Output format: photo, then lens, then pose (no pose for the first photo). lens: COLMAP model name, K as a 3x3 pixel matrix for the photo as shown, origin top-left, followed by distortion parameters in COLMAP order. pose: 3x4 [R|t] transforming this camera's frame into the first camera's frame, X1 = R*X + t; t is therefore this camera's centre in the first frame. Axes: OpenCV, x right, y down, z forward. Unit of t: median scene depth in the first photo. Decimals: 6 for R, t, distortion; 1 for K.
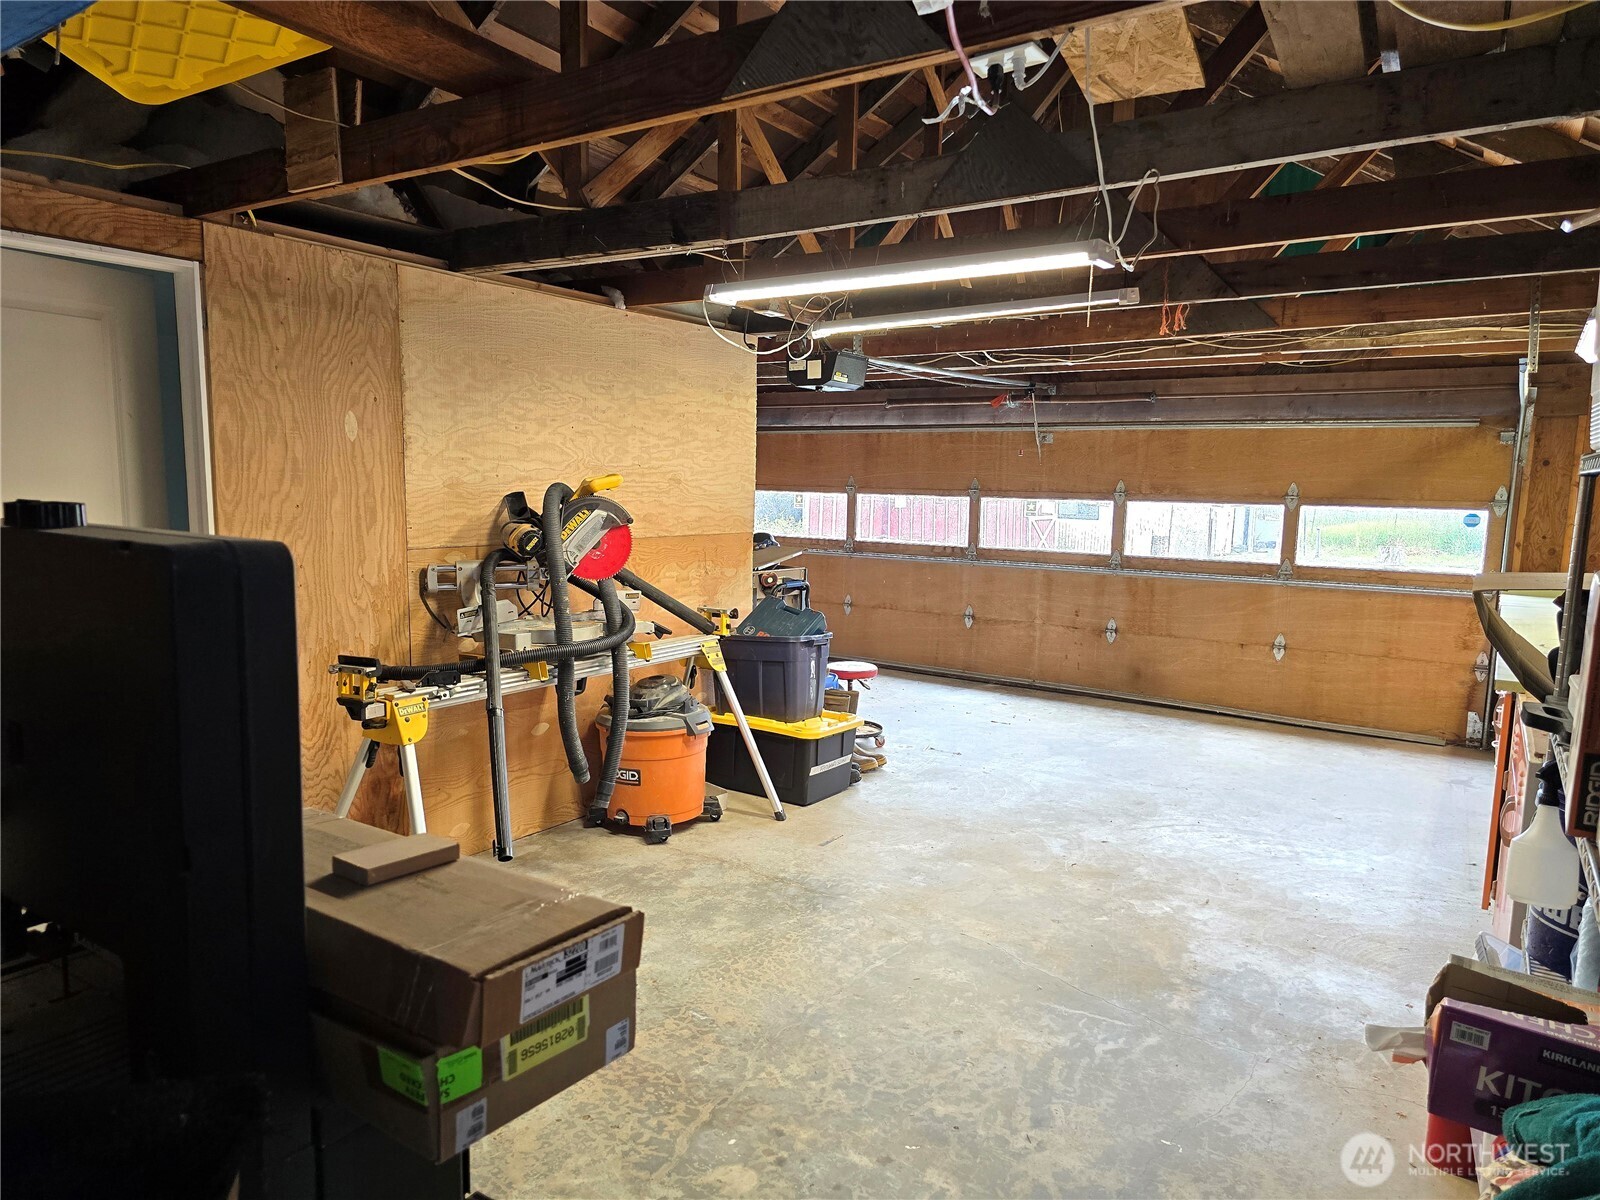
lens RADIAL K [[1079.8, 0, 801.1], [0, 1079.8, 604.0], [0, 0, 1]] dist [0.001054, -0.001117]
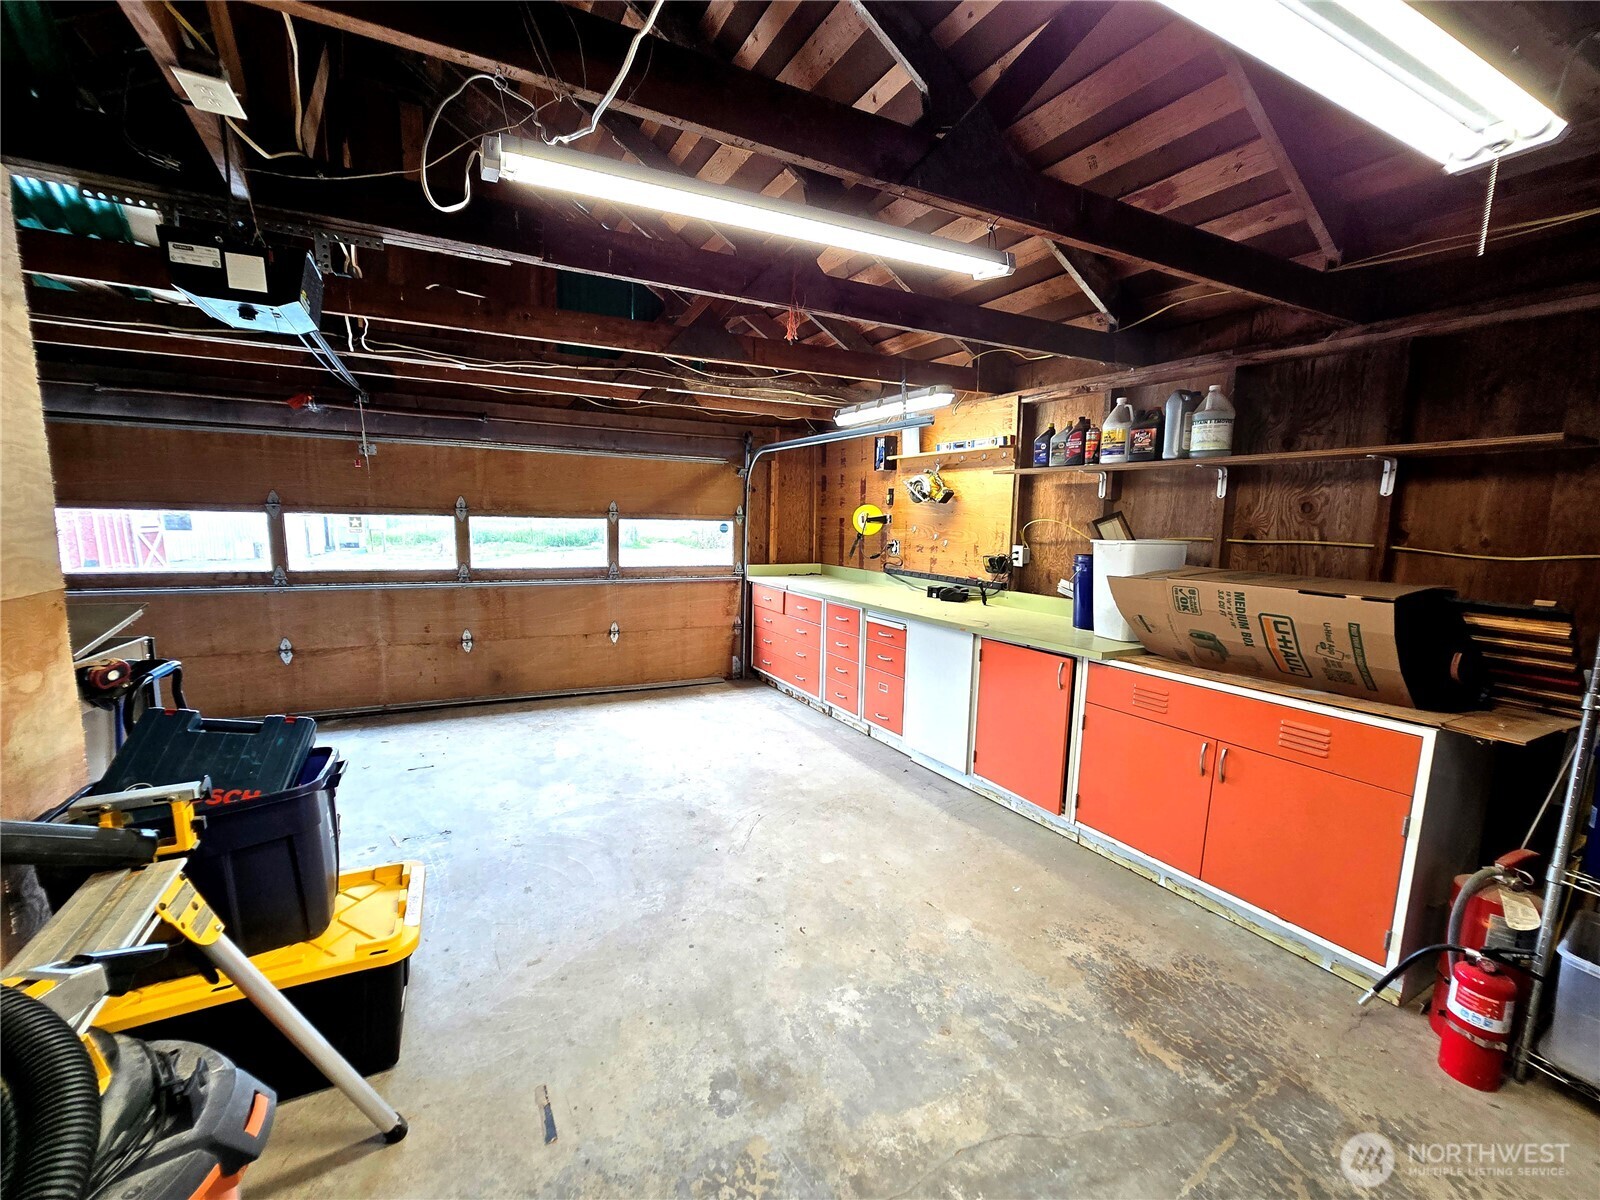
lens RADIAL K [[661.4, 0, 791.2], [0, 661.4, 606.8], [0, 0, 1]] dist [0.003878, 0.001052]
pose [[0.484095, -0.127960, 0.865609, -0.120399], [0.083109, 0.991501, 0.100091, -0.049829], [-0.871060, 0.023487, 0.490615, 0.442939]]
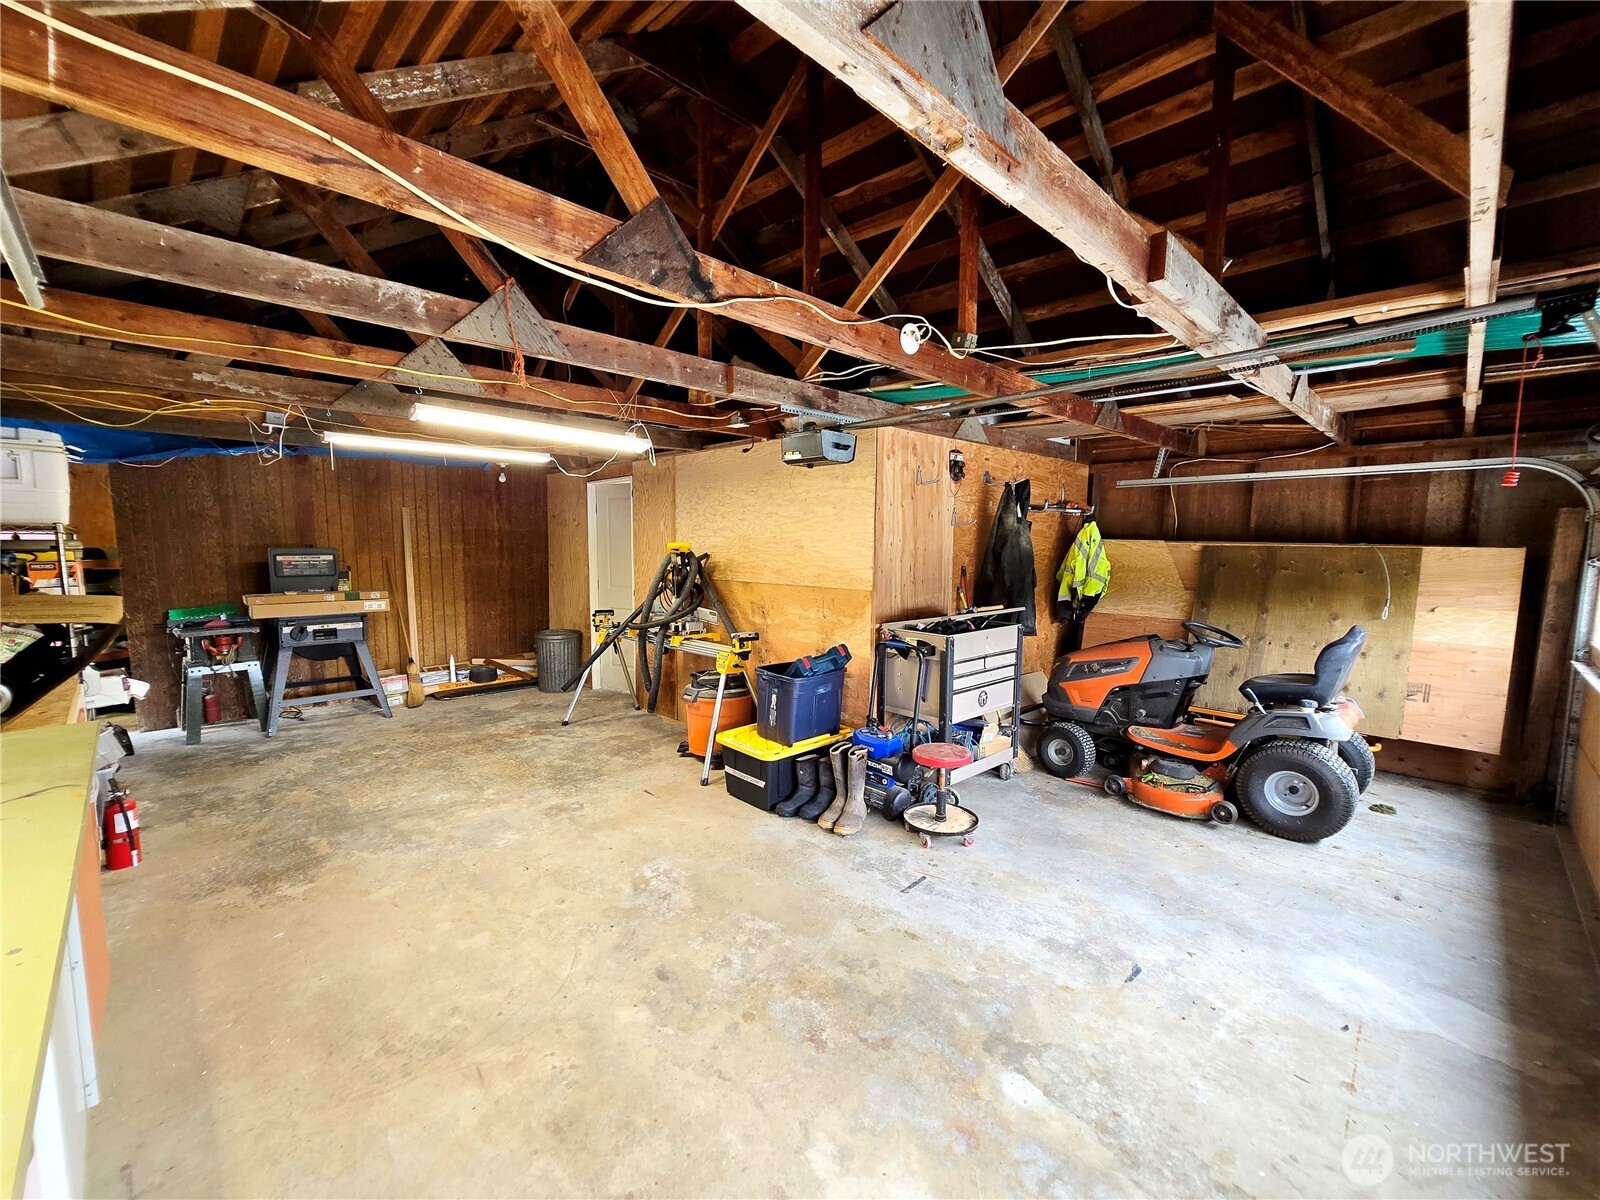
lens RADIAL K [[661.4, 0, 790.2], [0, 661.4, 602.4], [0, 0, 1]] dist [0.003878, 0.001052]
pose [[-0.214784, 0.073060, -0.973925, 0.528751], [-0.116440, 0.988170, 0.099808, -0.091495], [0.969696, 0.134841, -0.203736, 0.841509]]
